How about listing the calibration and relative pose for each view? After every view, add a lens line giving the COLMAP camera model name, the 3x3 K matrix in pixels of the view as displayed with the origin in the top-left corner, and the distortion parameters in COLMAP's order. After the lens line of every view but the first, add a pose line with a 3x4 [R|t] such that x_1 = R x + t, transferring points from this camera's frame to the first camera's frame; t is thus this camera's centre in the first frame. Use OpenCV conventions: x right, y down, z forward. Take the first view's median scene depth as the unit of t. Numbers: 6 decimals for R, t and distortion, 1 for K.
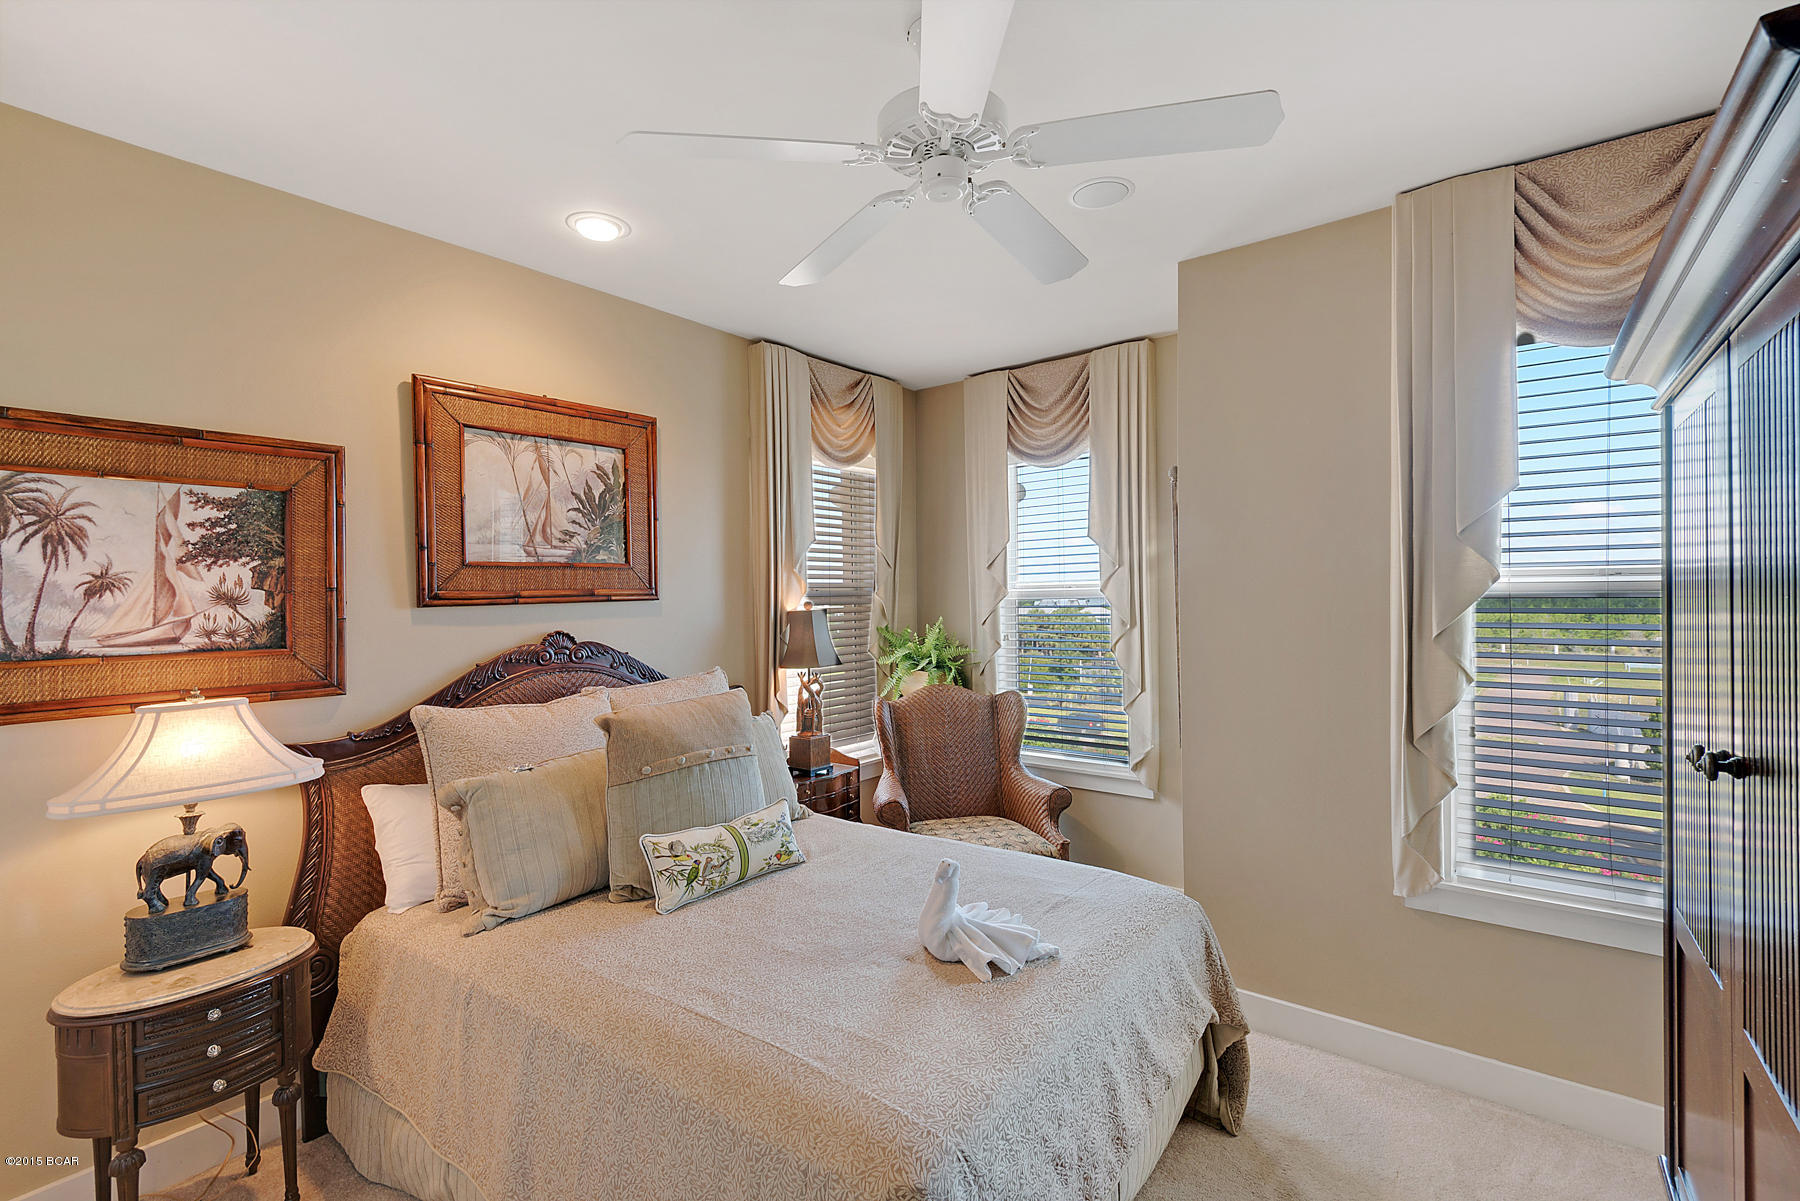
lens RADIAL K [[827.4, 0, 906.7], [0, 827.4, 593.9], [0, 0, 1]] dist [0.039672, -0.020324]
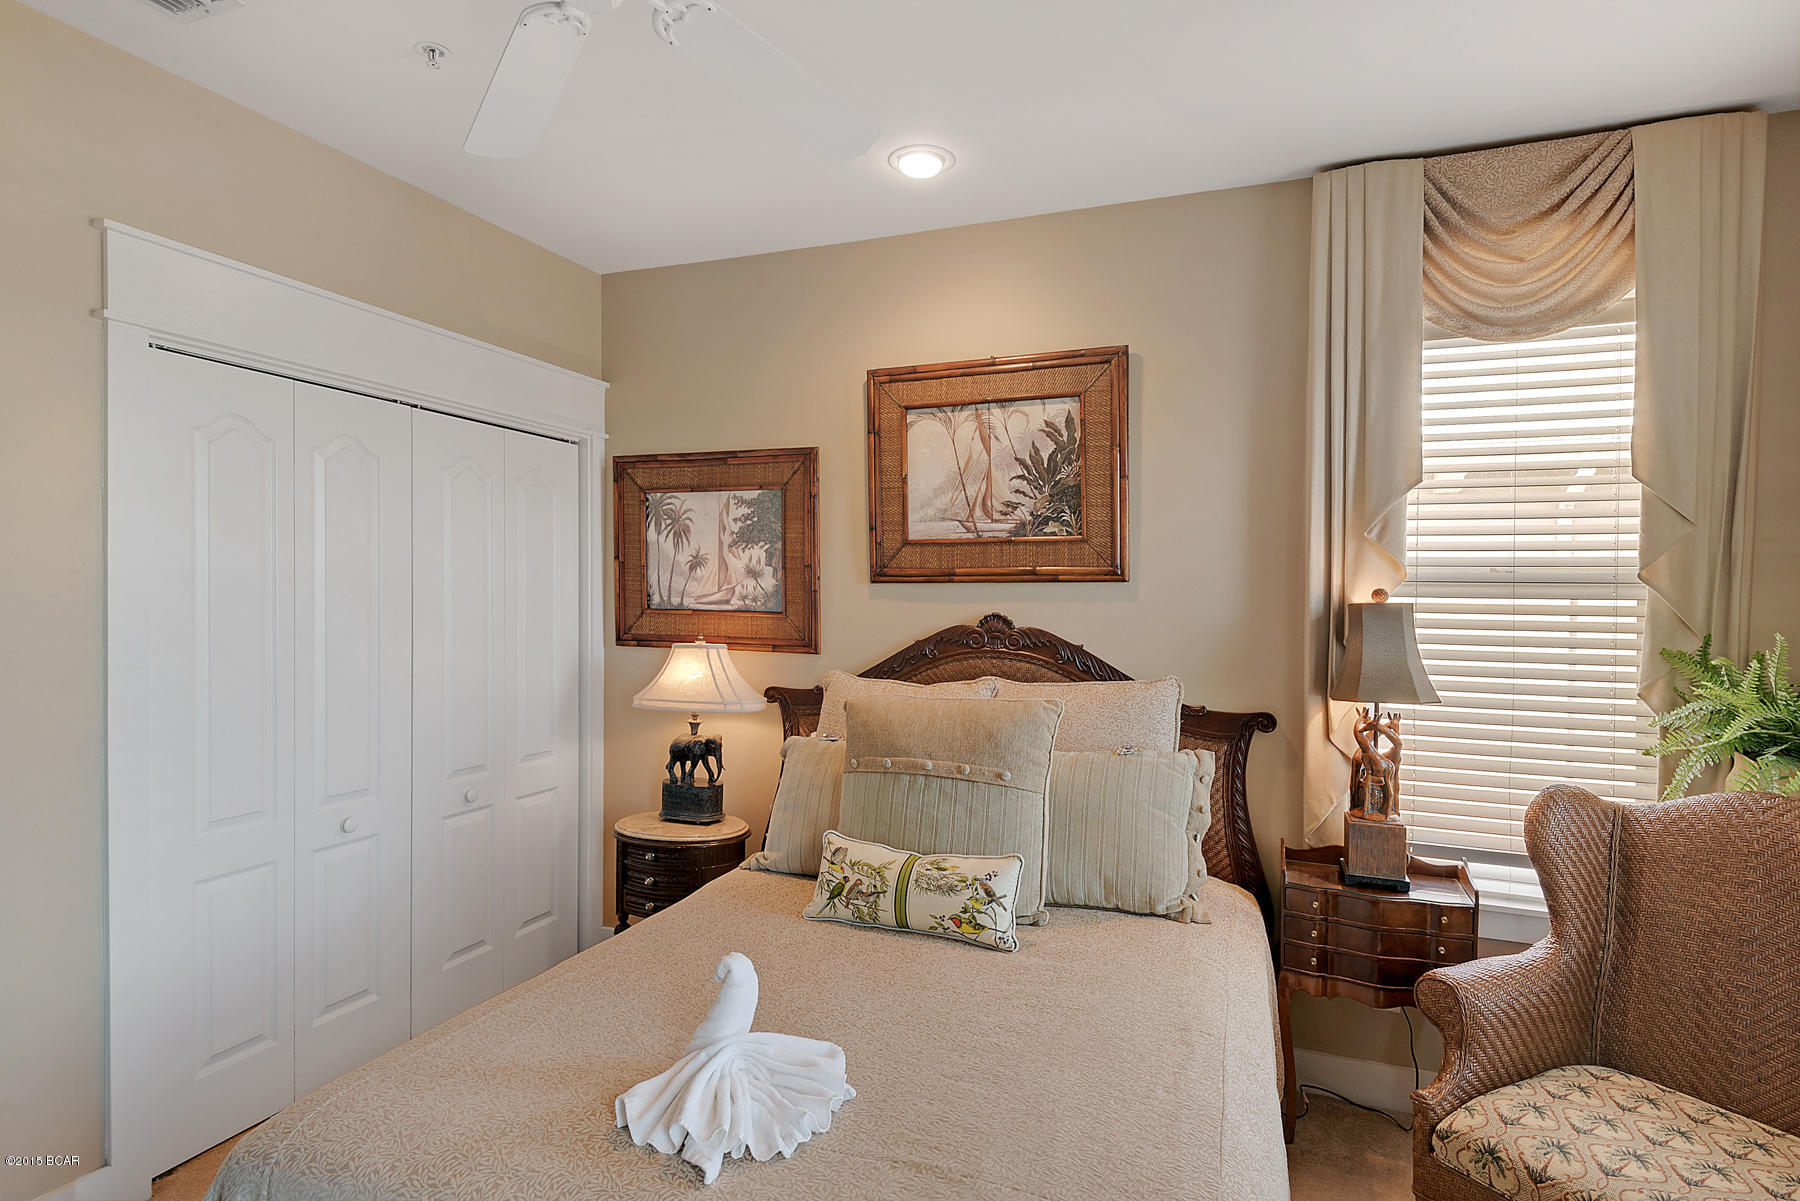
lens RADIAL K [[951.5, 0, 900.0], [0, 951.5, 600.5], [0, 0, 1]] dist [0.015925, -0.000943]
pose [[0.266985, 0.024203, -0.963397, 0.626518], [-0.016688, 0.999651, 0.020489, 0.012648], [0.963556, 0.010607, 0.267296, 0.702715]]
